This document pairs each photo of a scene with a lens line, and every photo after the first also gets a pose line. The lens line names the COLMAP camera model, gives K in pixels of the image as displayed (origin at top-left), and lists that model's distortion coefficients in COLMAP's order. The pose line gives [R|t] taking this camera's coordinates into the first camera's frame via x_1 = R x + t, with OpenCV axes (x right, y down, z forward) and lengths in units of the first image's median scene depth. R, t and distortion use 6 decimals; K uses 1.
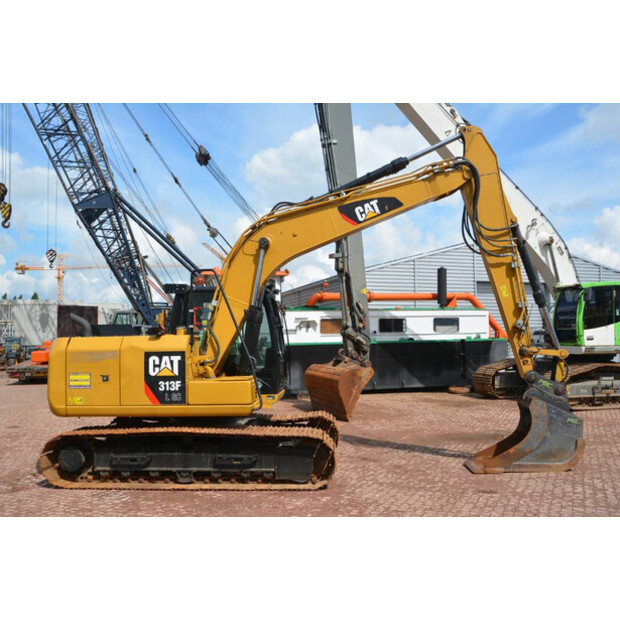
lens RADIAL K [[583.5, 0, 304.3], [0, 583.5, 312.0], [0, 0, 1]] dist [-0.094692, 0.182601]
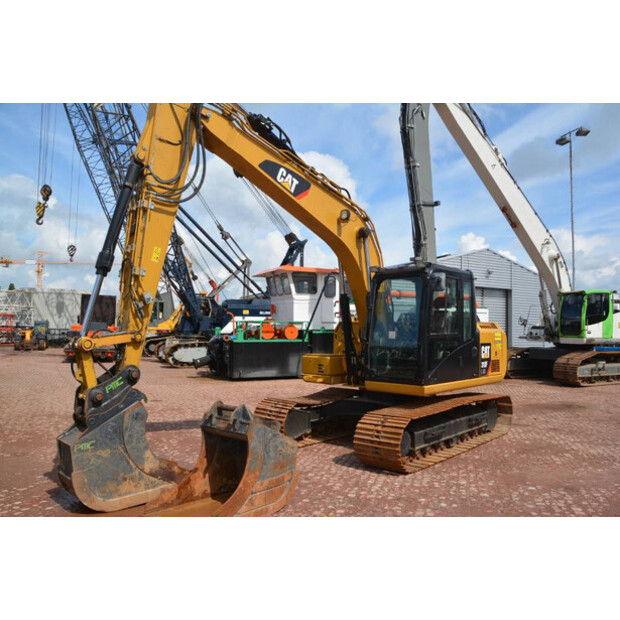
lens RADIAL K [[482.8, 0, 307.8], [0, 482.8, 316.0], [0, 0, 1]] dist [-0.166569, 0.103166]
pose [[0.989006, 0.027889, 0.145220, -0.528146], [-0.030307, 0.999436, 0.014463, 0.023353], [-0.144735, -0.018705, 0.989294, 0.096824]]
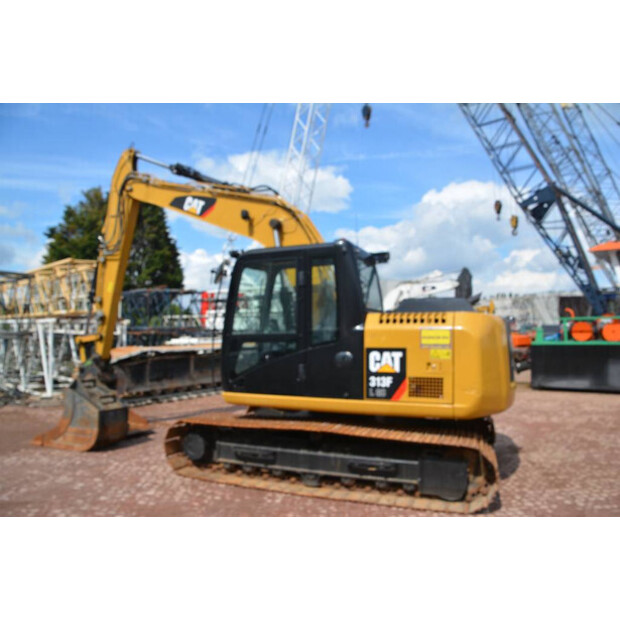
lens RADIAL K [[471.7, 0, 310.0], [0, 471.7, 310.0], [0, 0, 1]] dist [-0.183240, 0.092527]
pose [[0.502954, -0.029988, -0.863793, 0.393038], [0.038057, 0.999197, -0.012530, 0.037111], [0.863475, -0.026572, 0.503692, 0.591634]]
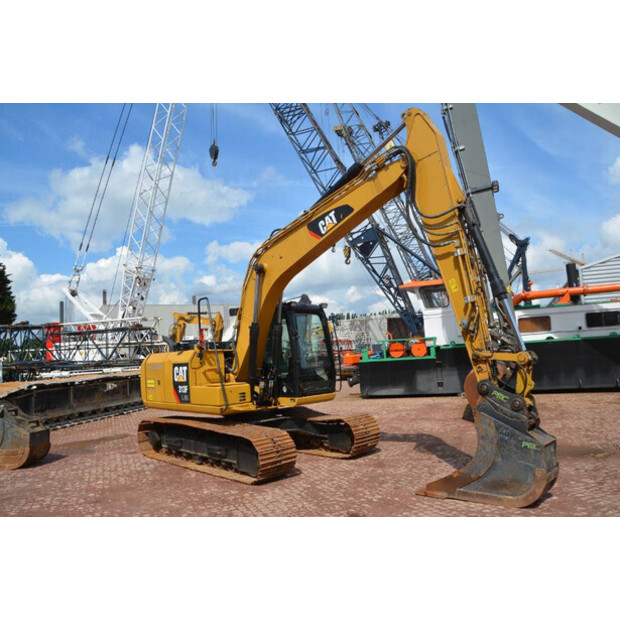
lens RADIAL K [[482.8, 0, 307.8], [0, 482.8, 316.0], [0, 0, 1]] dist [-0.166569, 0.103166]
pose [[0.754196, -0.076135, -0.652221, 0.620873], [0.073948, 0.996785, -0.030848, 0.013840], [0.652473, -0.024965, 0.757401, 0.327082]]
